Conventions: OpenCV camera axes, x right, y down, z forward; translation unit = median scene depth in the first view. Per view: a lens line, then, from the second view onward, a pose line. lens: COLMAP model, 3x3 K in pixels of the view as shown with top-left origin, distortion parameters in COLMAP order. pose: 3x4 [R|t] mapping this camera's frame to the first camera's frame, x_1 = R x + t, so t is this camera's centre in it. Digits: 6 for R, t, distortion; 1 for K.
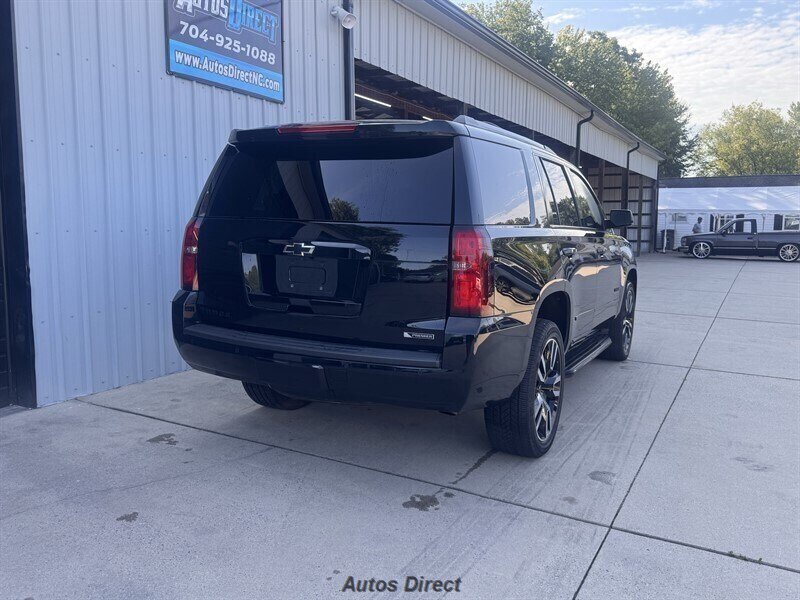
lens RADIAL K [[661.5, 0, 396.0], [0, 661.5, 291.3], [0, 0, 1]] dist [0.077309, -0.133405]
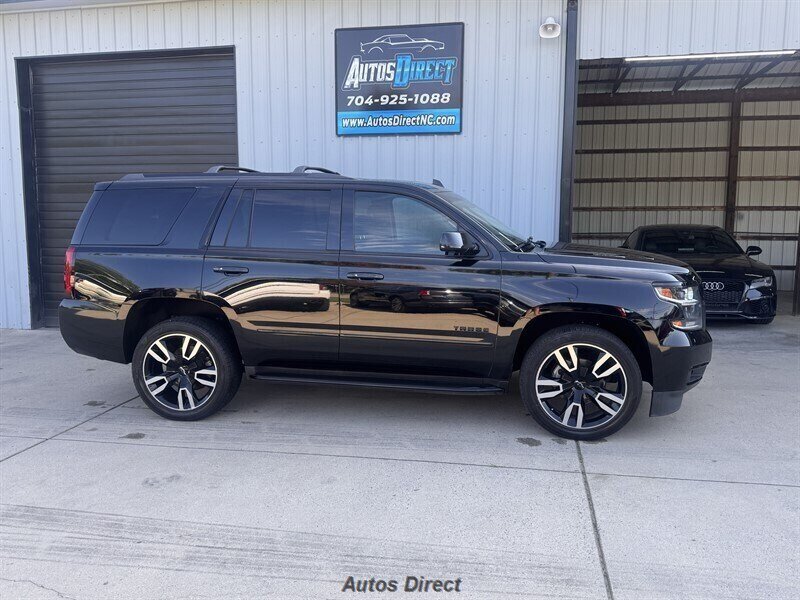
lens RADIAL K [[653.5, 0, 400.6], [0, 653.5, 304.1], [0, 0, 1]] dist [0.136183, -0.244112]
pose [[0.303168, 0.113178, -0.946193, 1.023026], [-0.097072, 0.991425, 0.087486, -0.092043], [0.947980, 0.065326, 0.311554, 0.646219]]
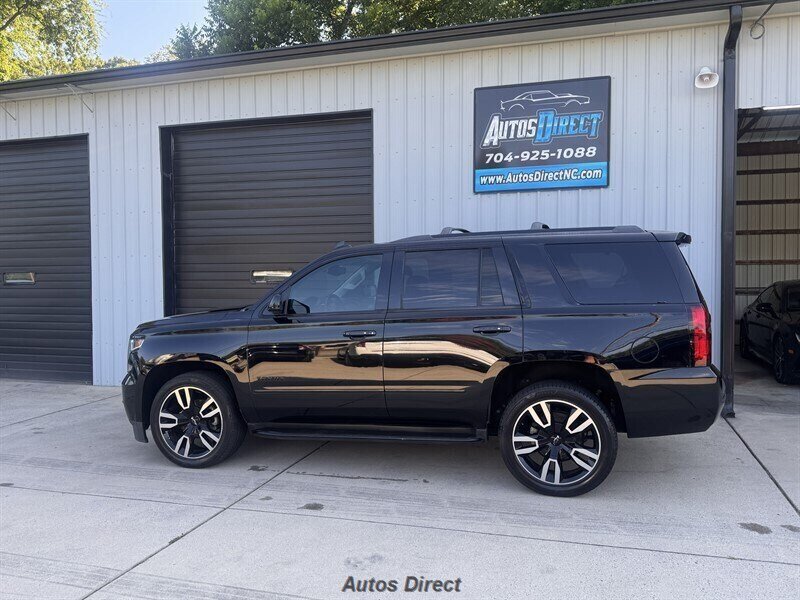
lens RADIAL K [[653.5, 0, 400.6], [0, 653.5, 304.1], [0, 0, 1]] dist [0.136183, -0.244112]
pose [[0.203113, 0.033189, -0.978593, 0.944331], [-0.091331, 0.995710, 0.014813, -0.086017], [0.974886, 0.086368, 0.205273, 0.523994]]
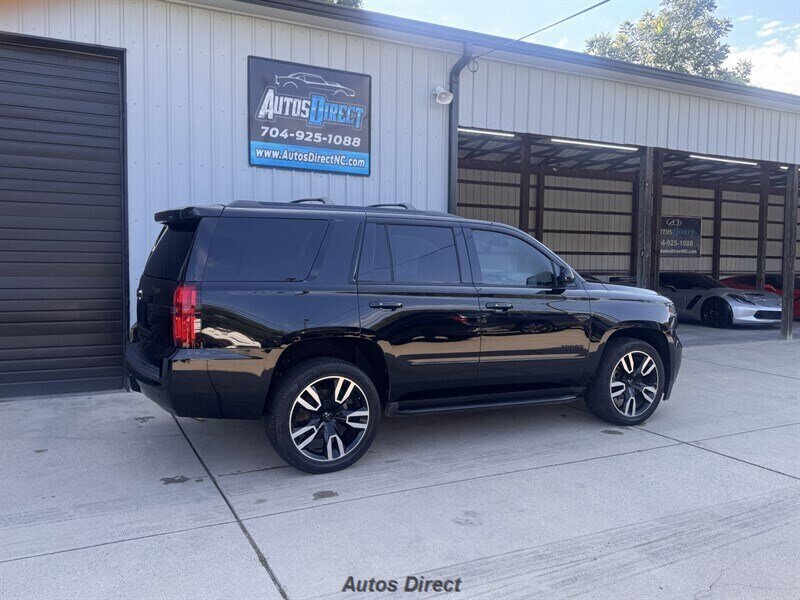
lens RADIAL K [[653.5, 0, 400.6], [0, 653.5, 304.1], [0, 0, 1]] dist [0.136183, -0.244112]
pose [[0.827315, 0.040946, -0.560244, 0.641638], [-0.065310, 0.997588, -0.023533, -0.025521], [0.557928, 0.056058, 0.827994, 0.050071]]
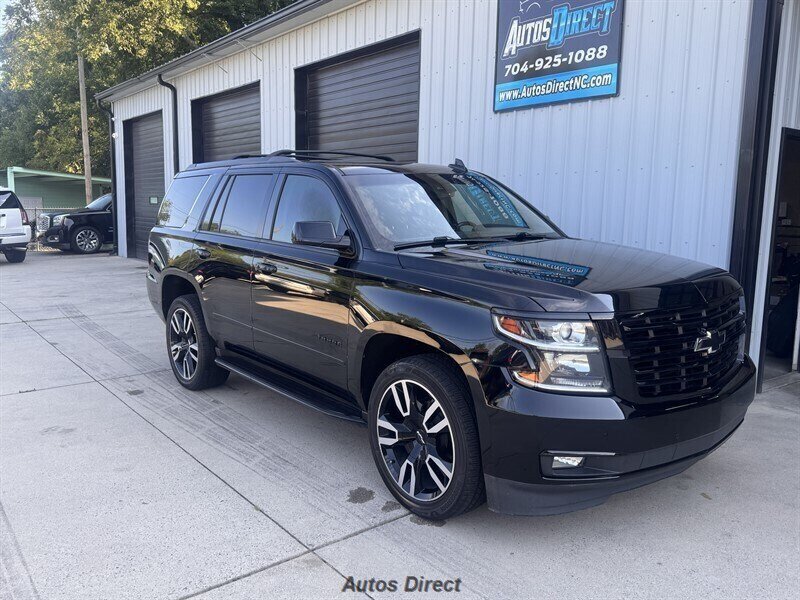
lens RADIAL K [[664.5, 0, 399.6], [0, 664.5, 292.8], [0, 0, 1]] dist [0.080621, -0.137258]
pose [[-0.396426, 0.107977, -0.911695, 0.874057], [-0.109744, 0.980365, 0.163829, -0.160938], [0.911484, 0.164999, -0.376793, 1.263731]]
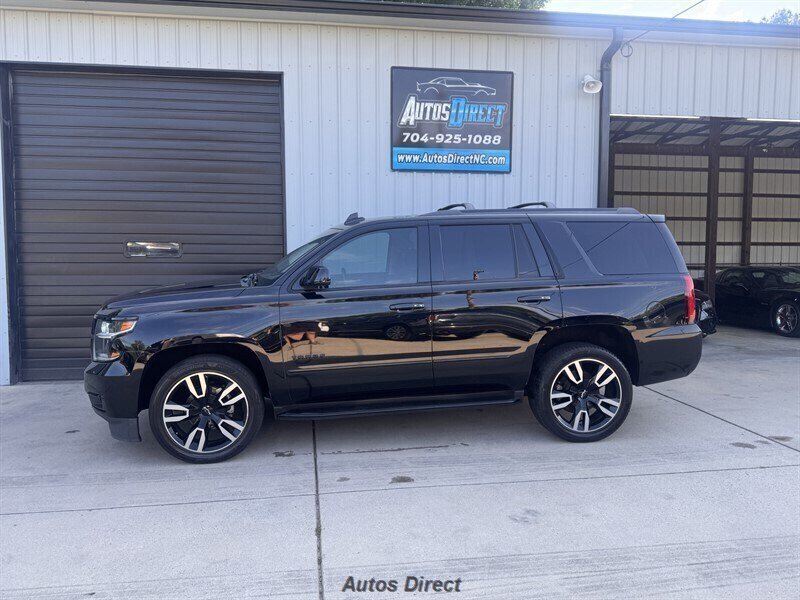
lens RADIAL K [[653.5, 0, 400.6], [0, 653.5, 304.1], [0, 0, 1]] dist [0.136183, -0.244112]
pose [[0.609677, 0.053626, -0.790834, 0.771870], [-0.077764, 0.996942, 0.007651, -0.039704], [0.788826, 0.056834, 0.611983, 0.127223]]
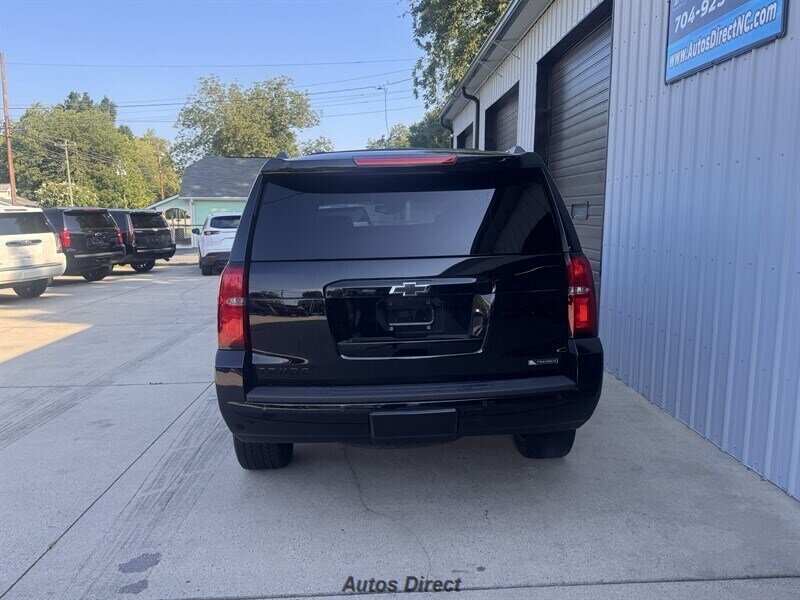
lens RADIAL K [[663.5, 0, 397.9], [0, 663.5, 301.7], [0, 0, 1]] dist [0.055601, -0.065305]
pose [[-0.861158, 0.067725, -0.503806, 0.437463], [-0.051630, 0.974307, 0.219224, -0.198874], [0.505709, 0.214798, -0.835536, 1.522603]]
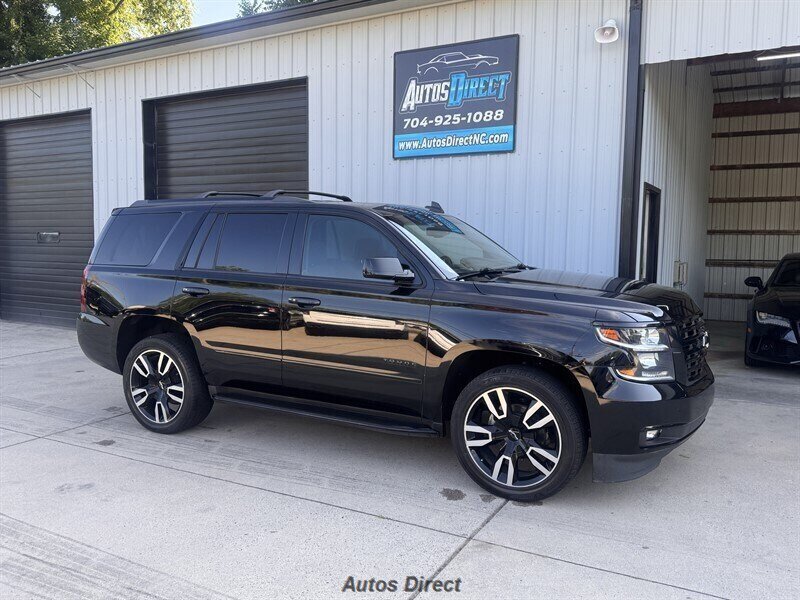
lens RADIAL K [[655.2, 0, 396.4], [0, 655.2, 302.9], [0, 0, 1]] dist [0.130409, -0.248824]
pose [[-0.014110, 0.084606, -0.996315, 1.024496], [-0.111181, 0.990102, 0.085653, -0.128164], [0.993700, 0.111980, -0.004564, 0.960029]]
